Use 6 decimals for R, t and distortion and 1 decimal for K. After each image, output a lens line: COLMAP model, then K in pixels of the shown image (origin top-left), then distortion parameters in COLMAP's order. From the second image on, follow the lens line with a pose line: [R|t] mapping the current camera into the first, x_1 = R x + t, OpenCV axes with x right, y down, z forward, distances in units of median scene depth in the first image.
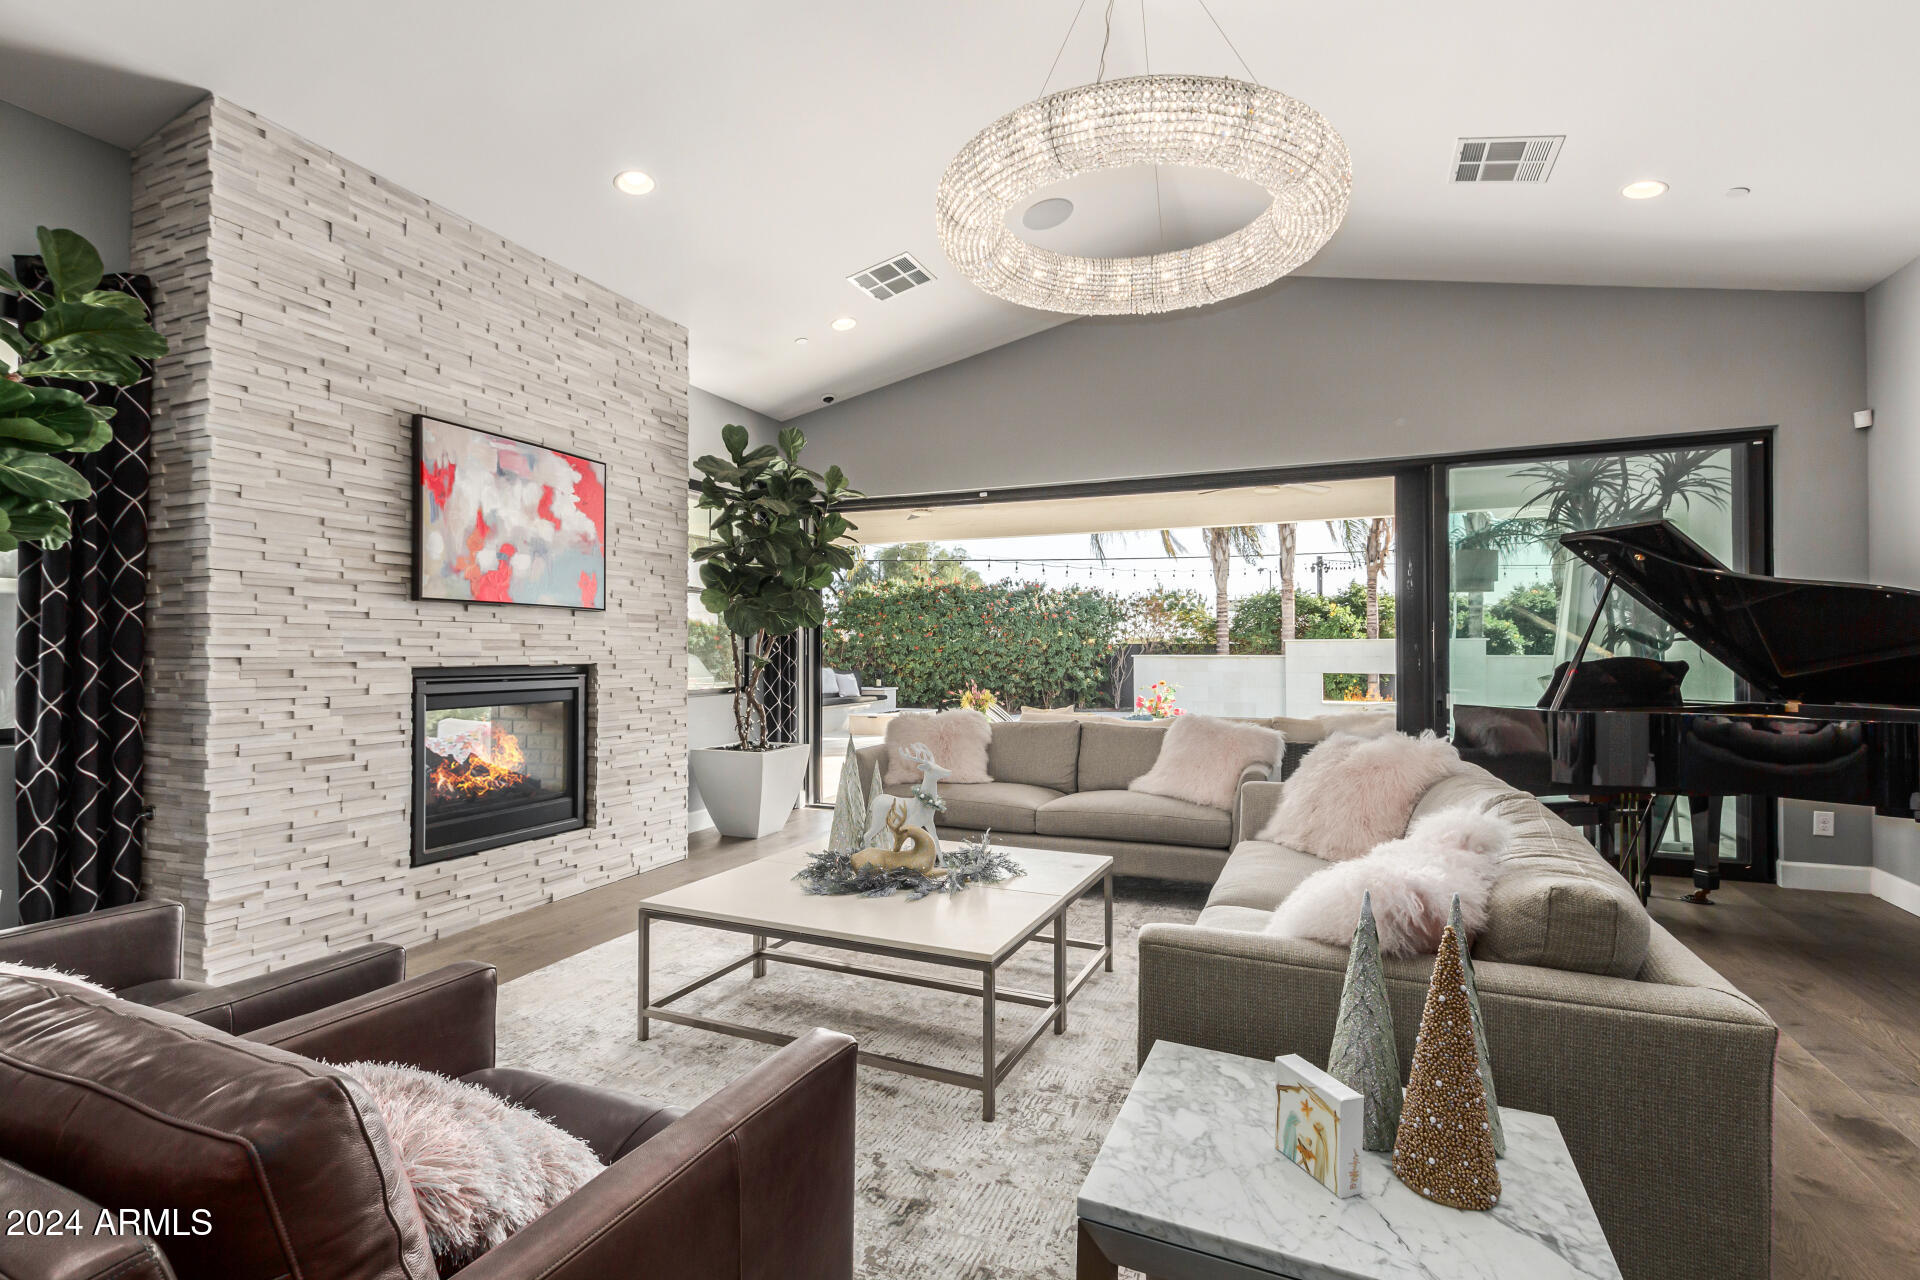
lens RADIAL K [[890.6, 0, 950.5], [0, 890.6, 653.3], [0, 0, 1]] dist [0.000401, 0.000510]
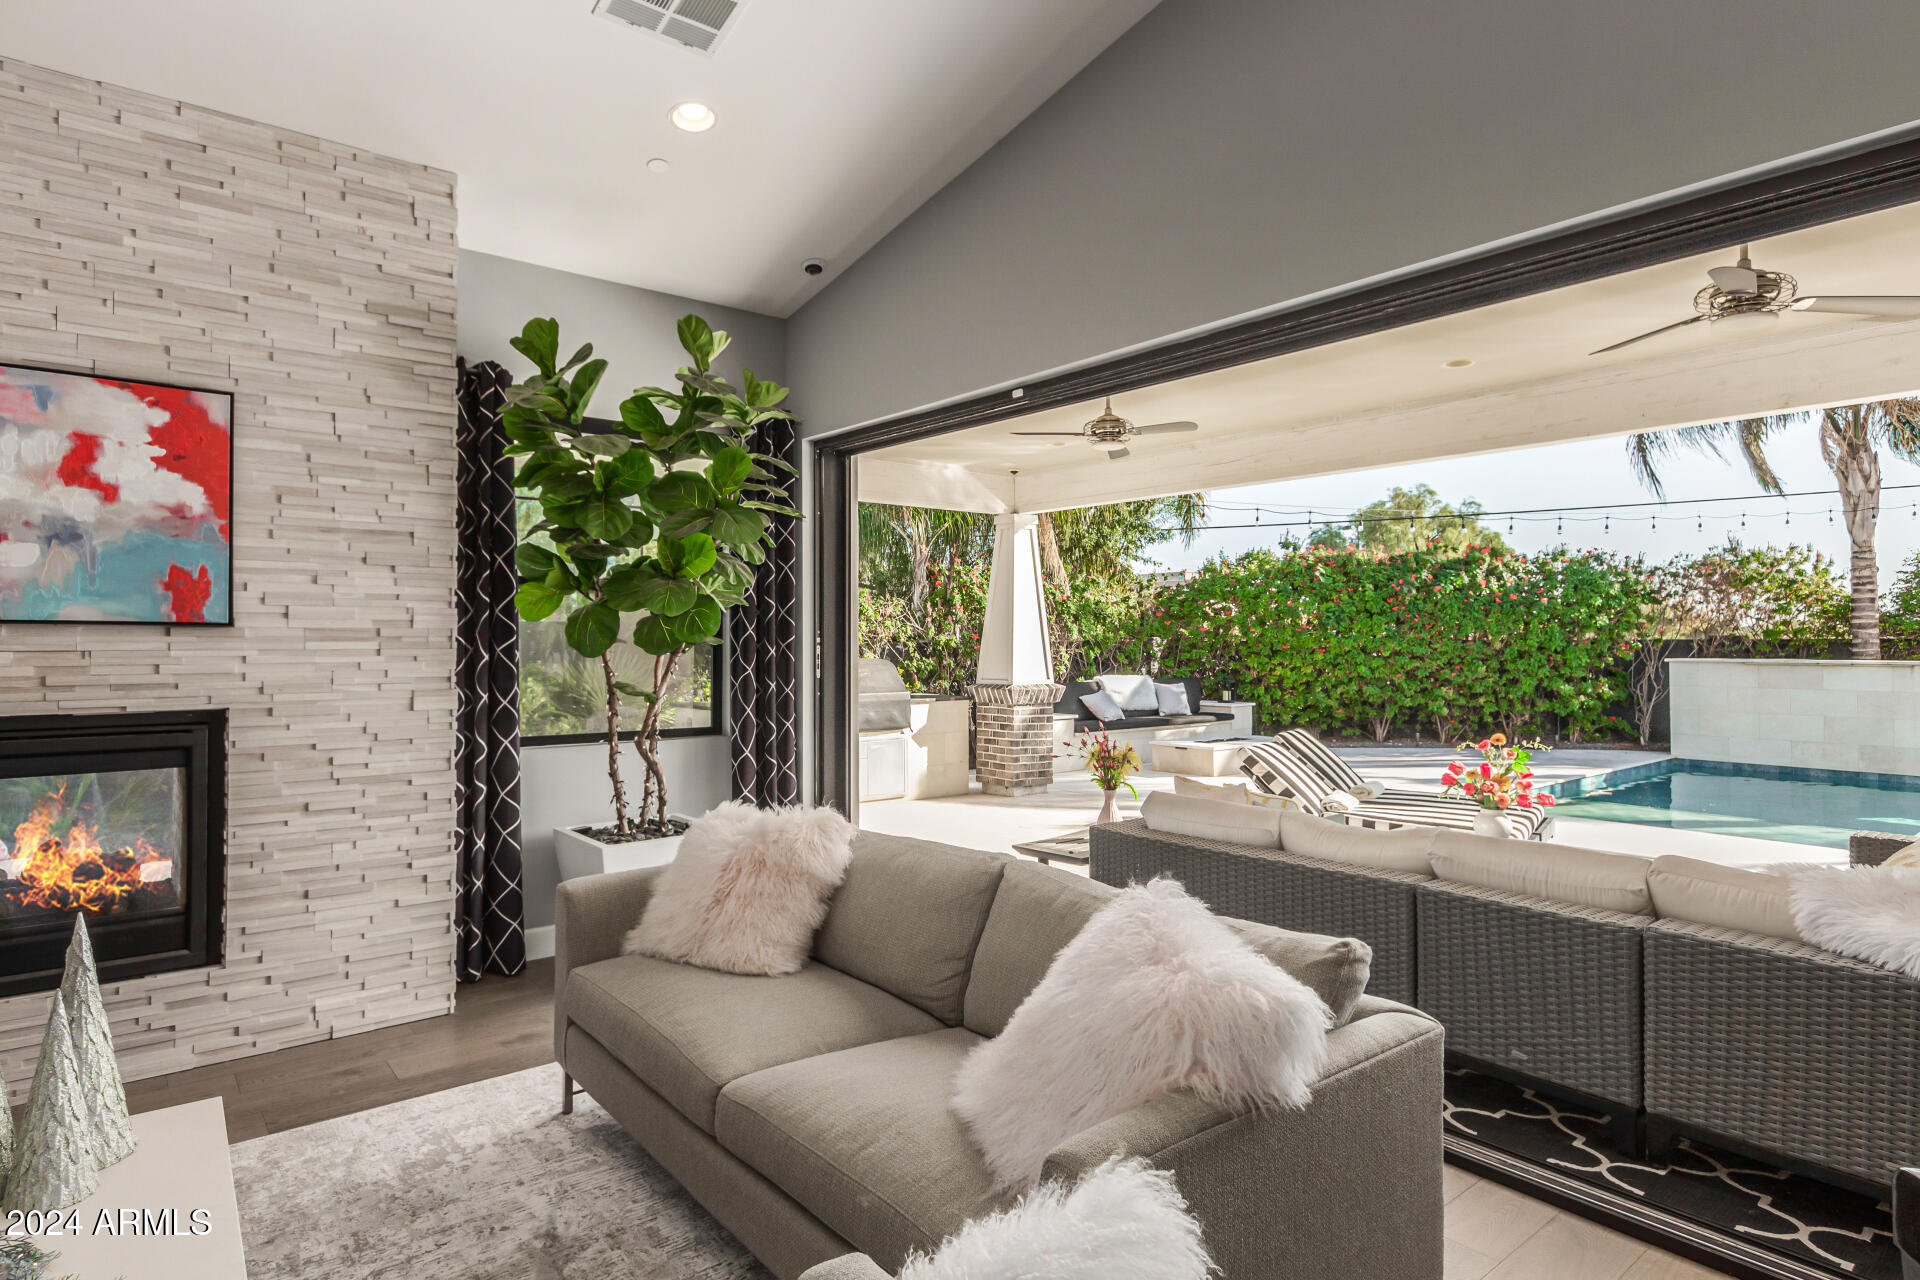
lens RADIAL K [[1043.1, 0, 956.4], [0, 1043.1, 634.2], [0, 0, 1]] dist [0.007324, -0.003261]
pose [[0.886276, -0.001873, -0.463153, 0.361205], [-0.001227, 0.999979, -0.006393, -0.033054], [0.463156, 0.006234, 0.886255, 0.507540]]
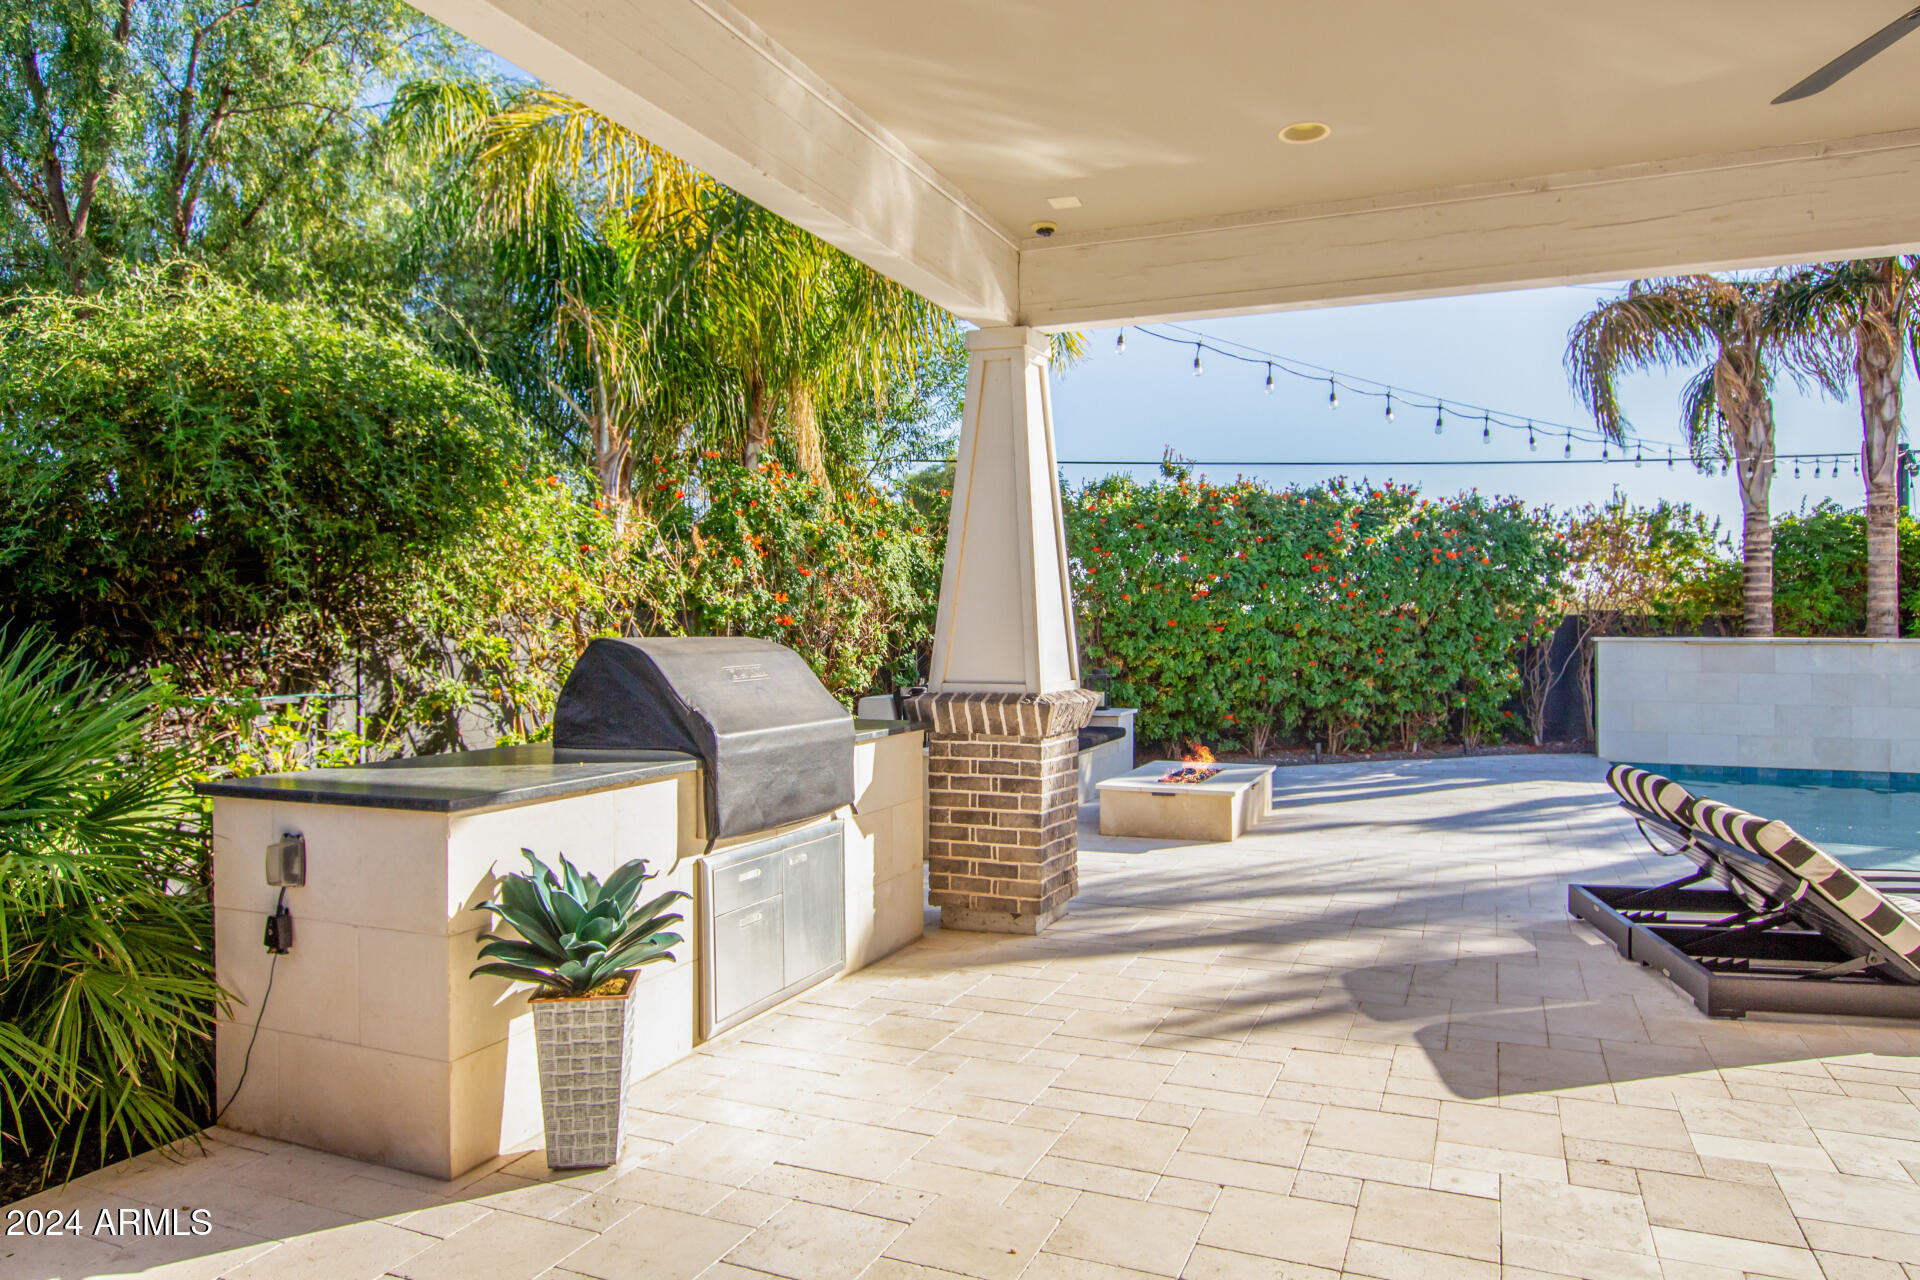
lens RADIAL K [[1192.4, 0, 969.4], [0, 1192.4, 635.3], [0, 0, 1]] dist [-0.004476, -0.000821]
pose [[0.999972, -0.000063, 0.007435, -0.476279], [0.000036, 0.999993, 0.003650, -0.006009], [-0.007435, -0.003650, 0.999966, 1.225168]]
